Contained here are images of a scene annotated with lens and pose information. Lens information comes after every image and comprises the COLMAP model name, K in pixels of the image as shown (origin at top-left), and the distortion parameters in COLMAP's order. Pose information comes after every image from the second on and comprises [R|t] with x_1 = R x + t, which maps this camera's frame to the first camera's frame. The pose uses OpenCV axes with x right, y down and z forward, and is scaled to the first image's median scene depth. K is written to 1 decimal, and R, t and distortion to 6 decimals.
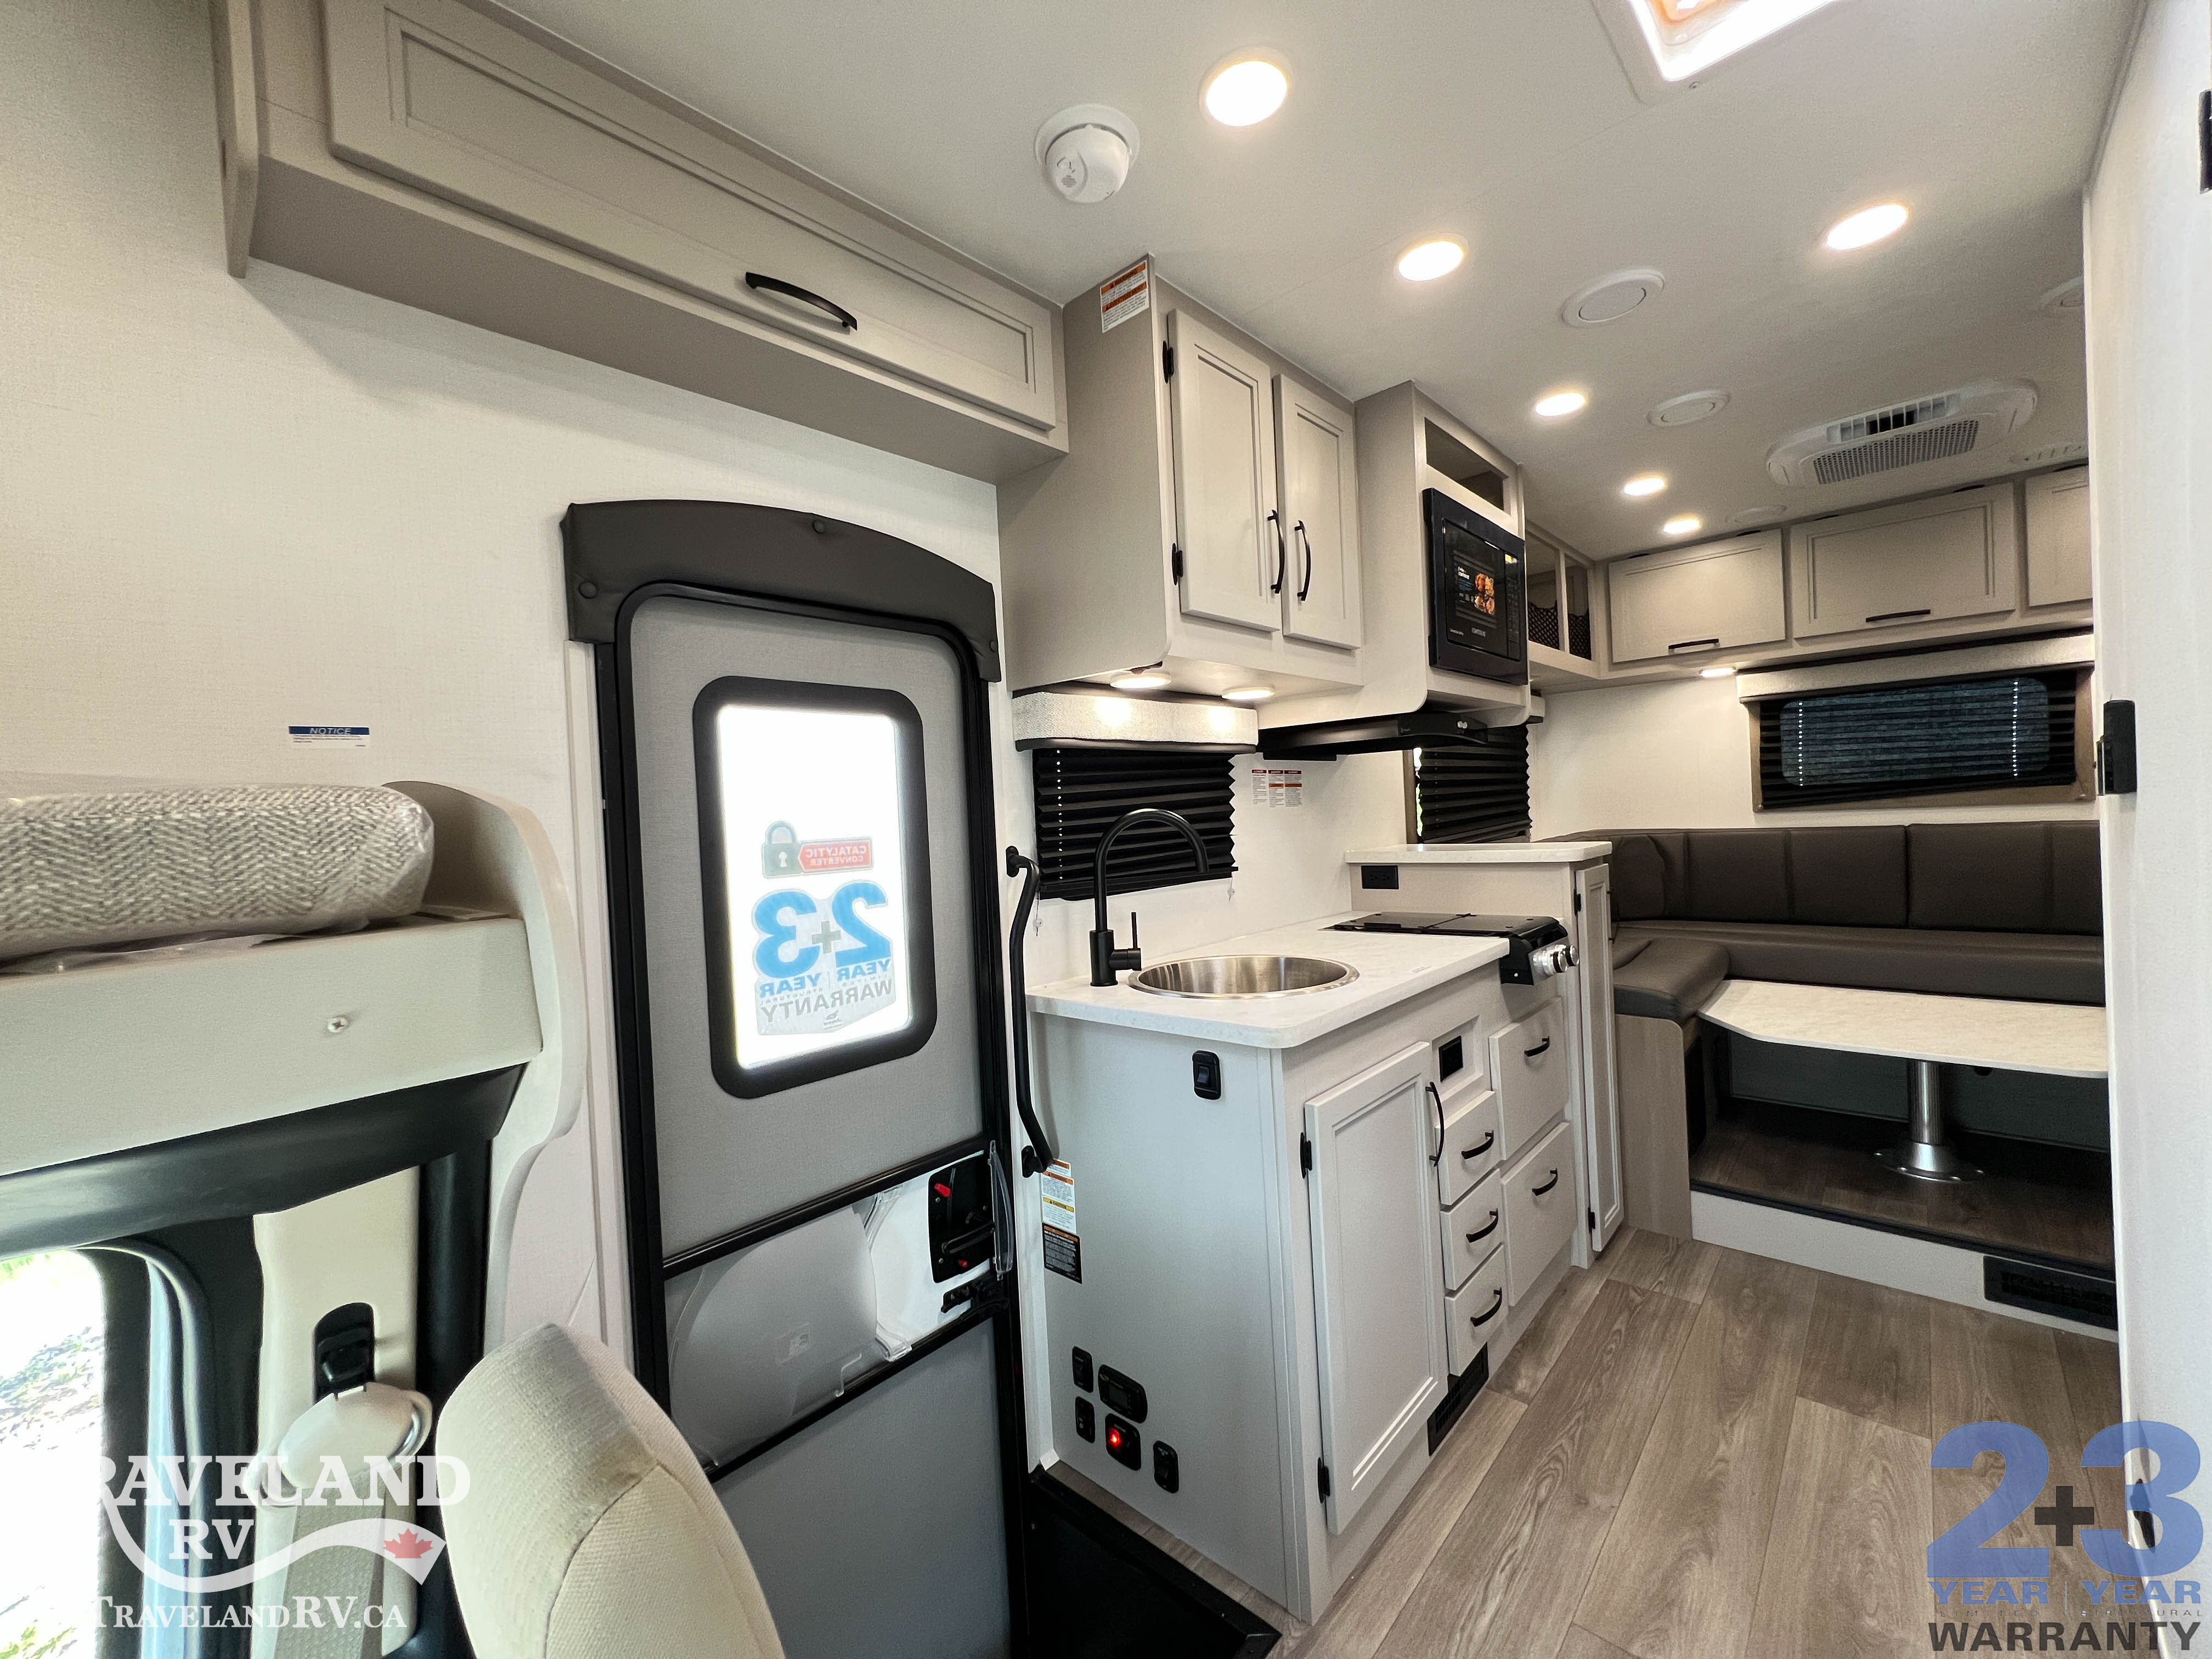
lens RADIAL K [[882.7, 0, 1101.9], [0, 882.7, 826.3], [0, 0, 1]] dist [-0.000597, 0.000280]
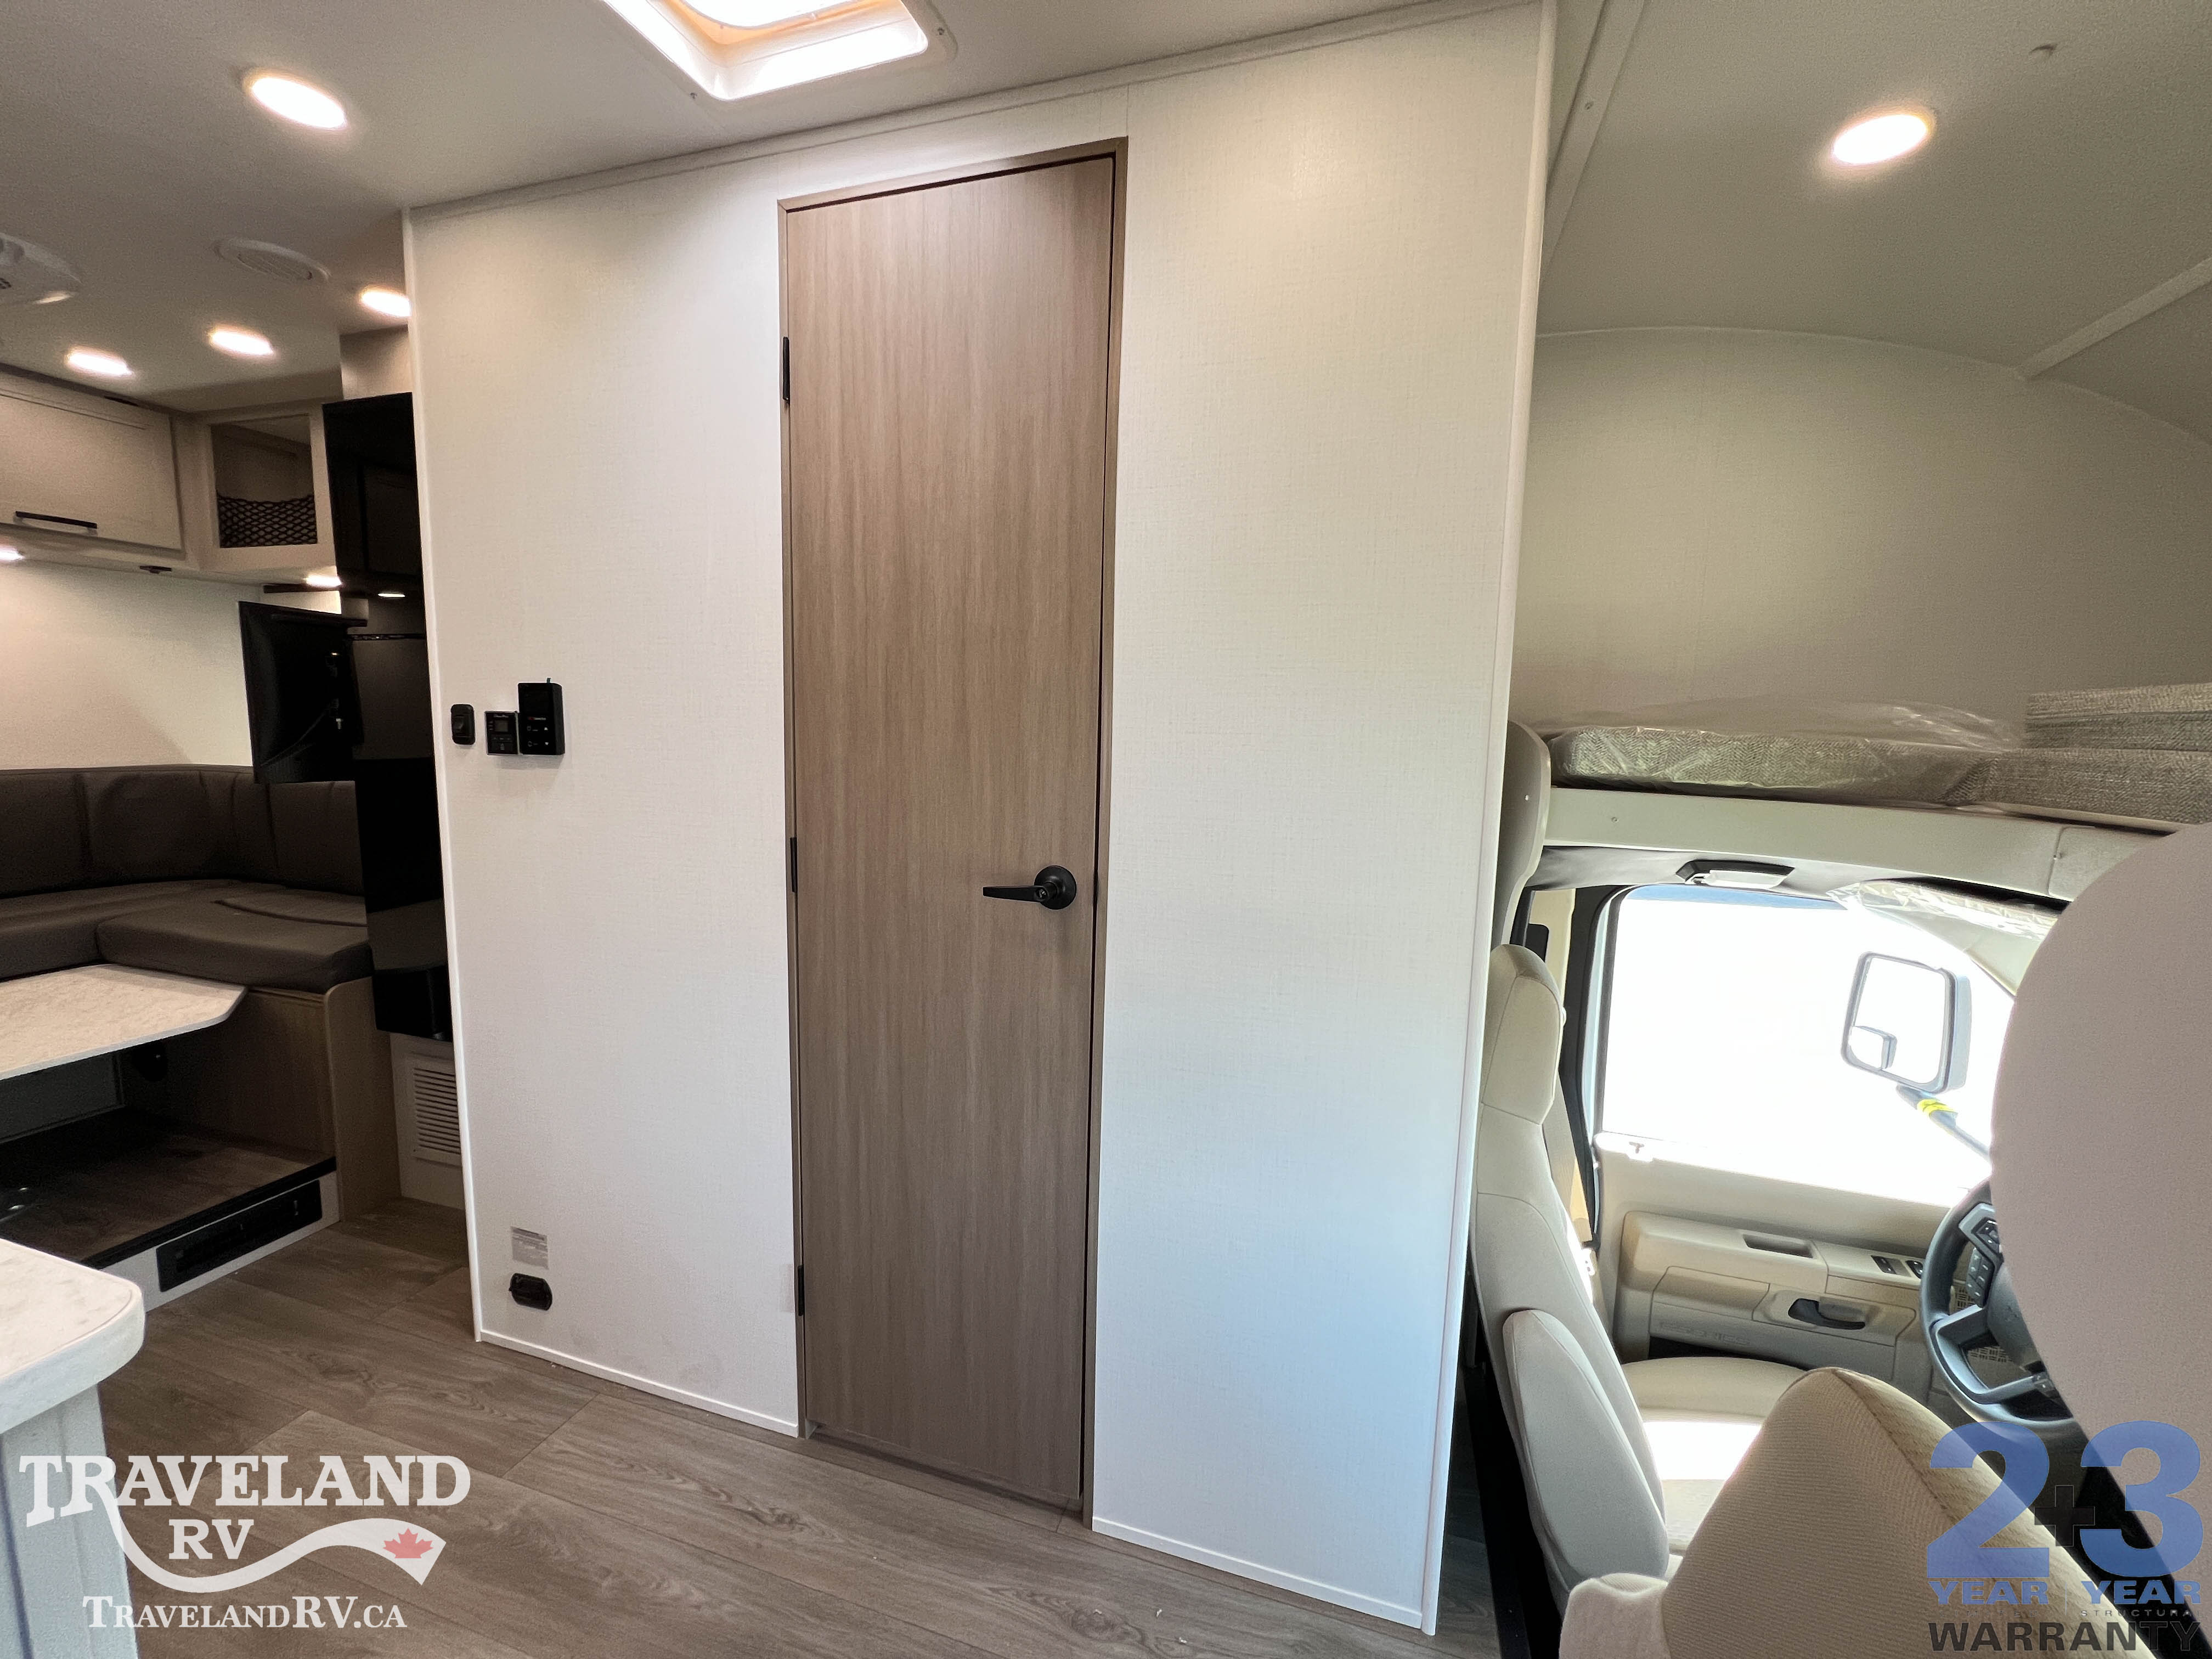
lens RADIAL K [[882.7, 0, 1102.2], [0, 882.7, 826.8], [0, 0, 1]] dist [-0.000597, 0.000280]
pose [[-0.434390, -0.069905, 0.898008, -0.266180], [0.010020, 0.996547, 0.082423, -0.021426], [-0.900669, 0.044802, -0.432190, 0.576395]]
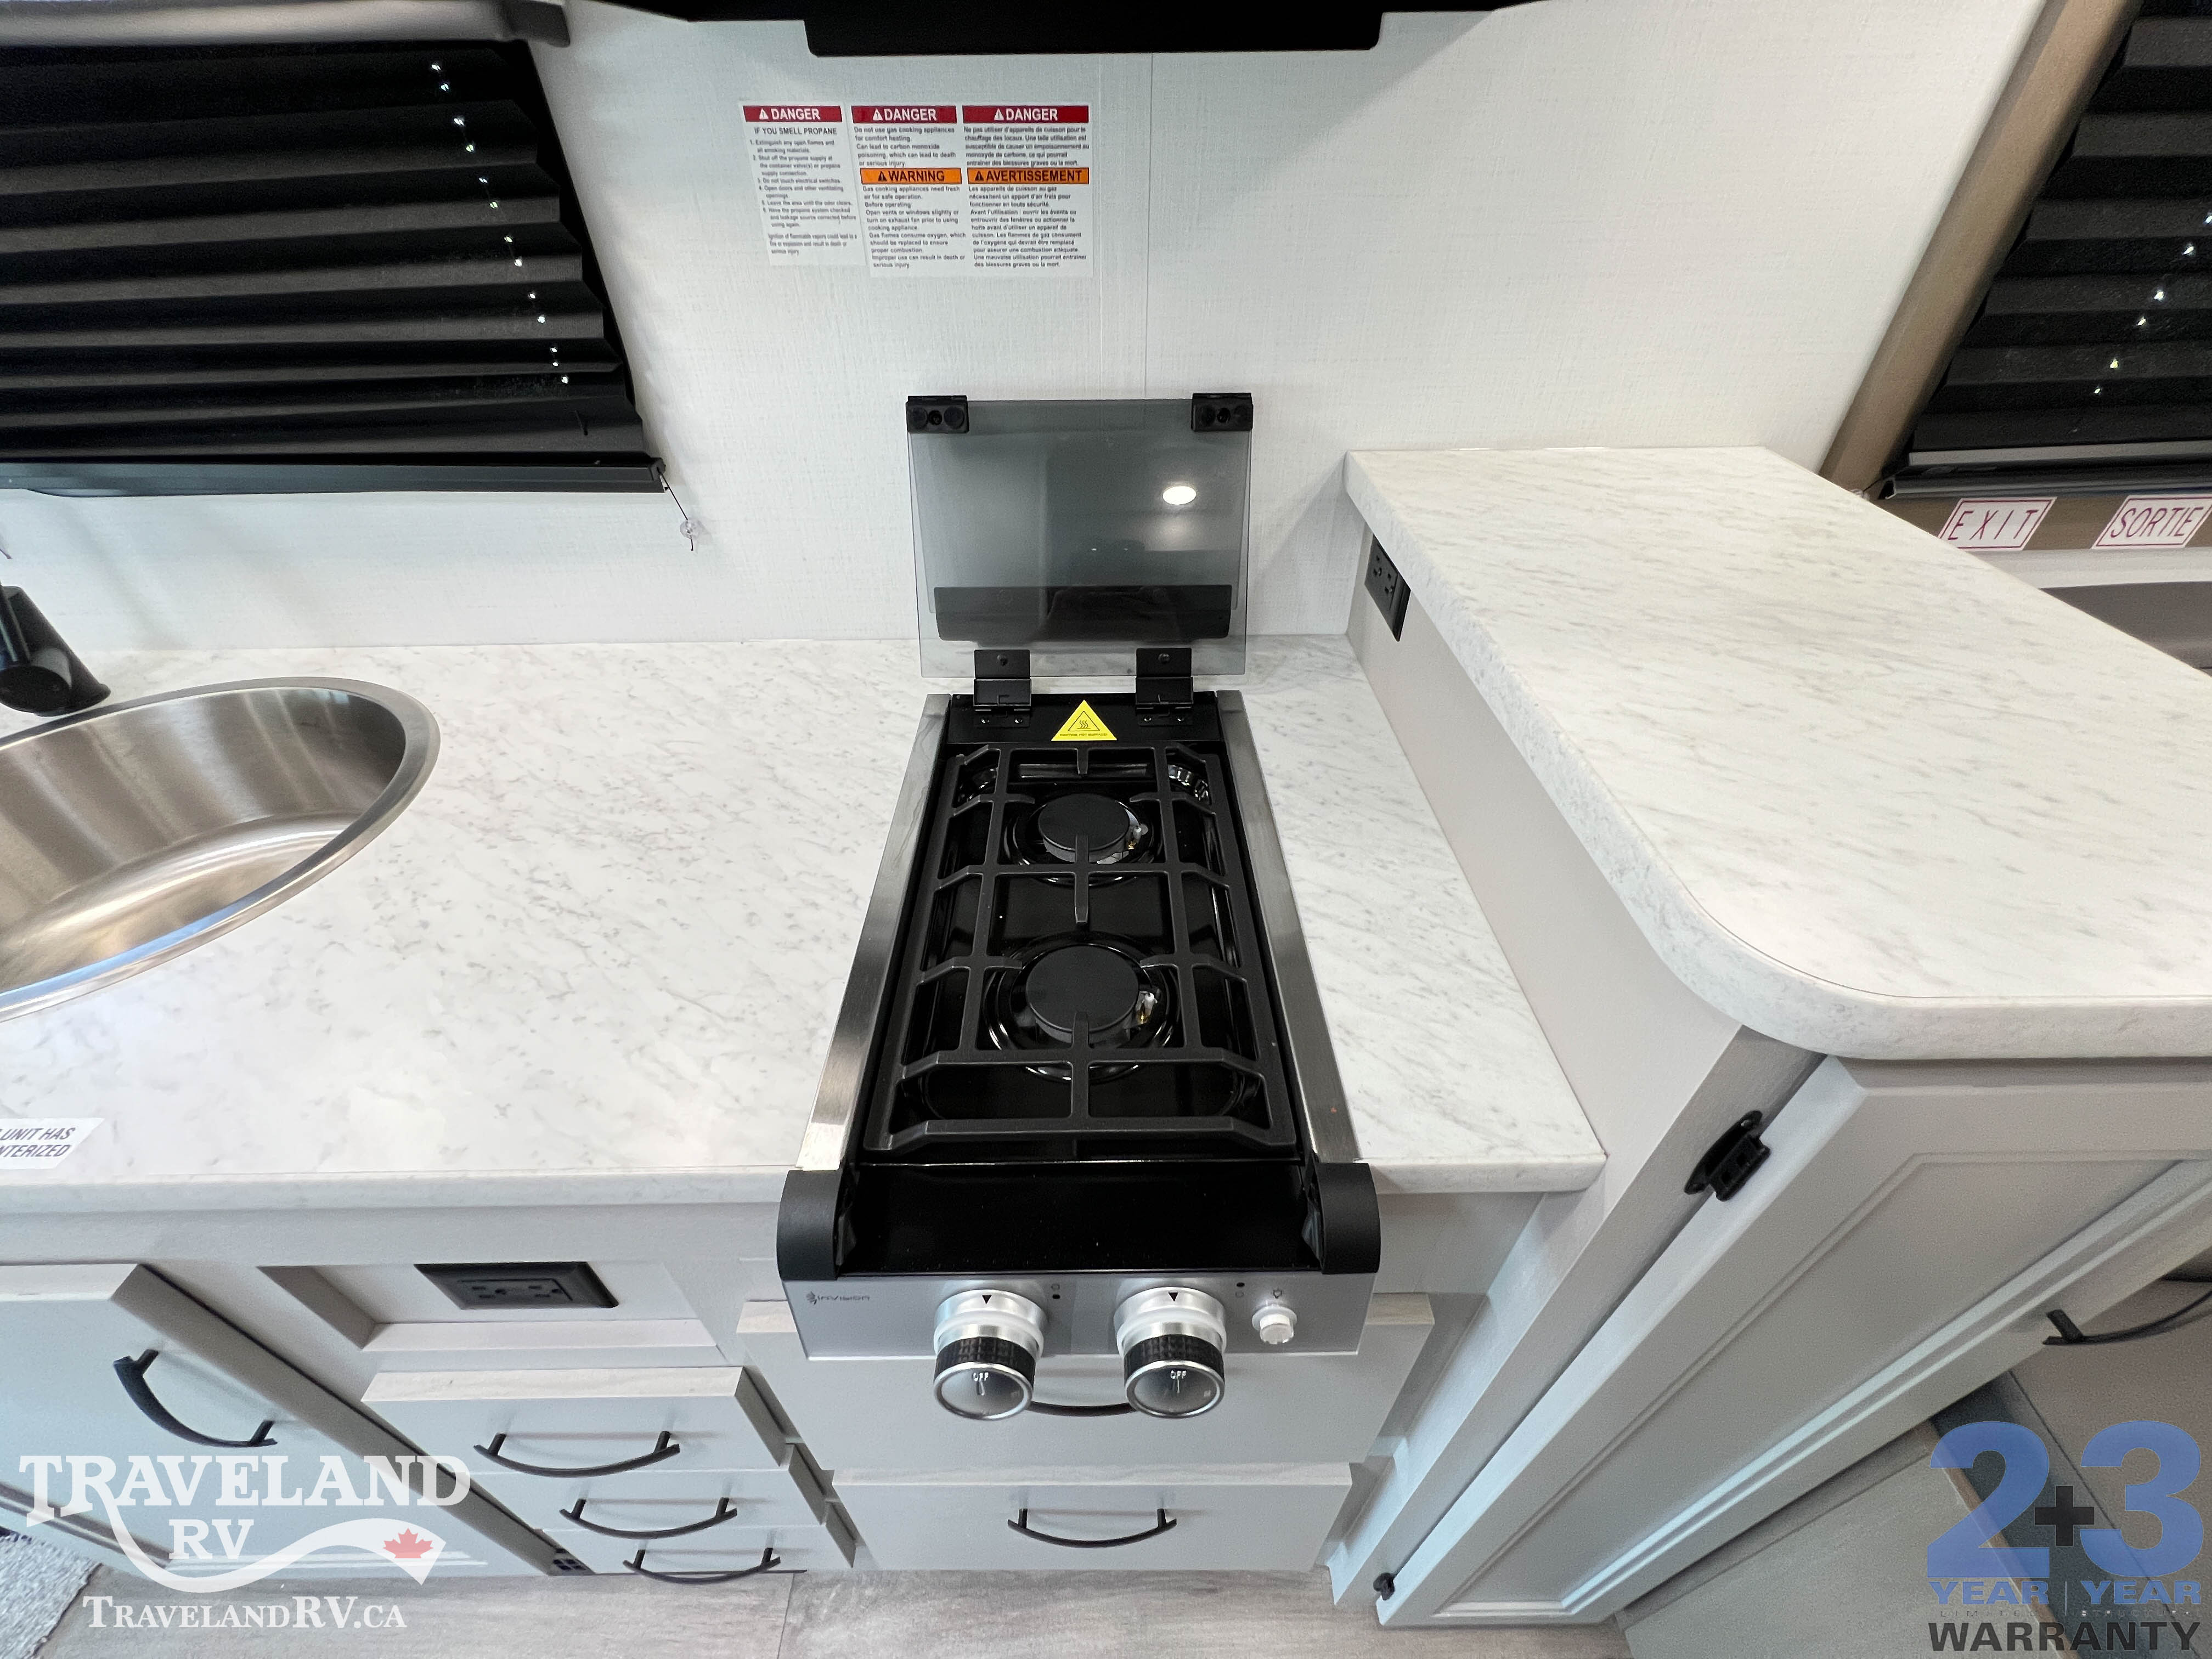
lens RADIAL K [[882.7, 0, 1104.3], [0, 882.7, 825.9], [0, 0, 1]] dist [-0.000597, 0.000280]
pose [[0.689045, 0.490167, -0.533811, 0.684791], [-0.035943, 0.758784, 0.650350, -0.103538], [0.723827, -0.428933, 0.540454, 1.123281]]
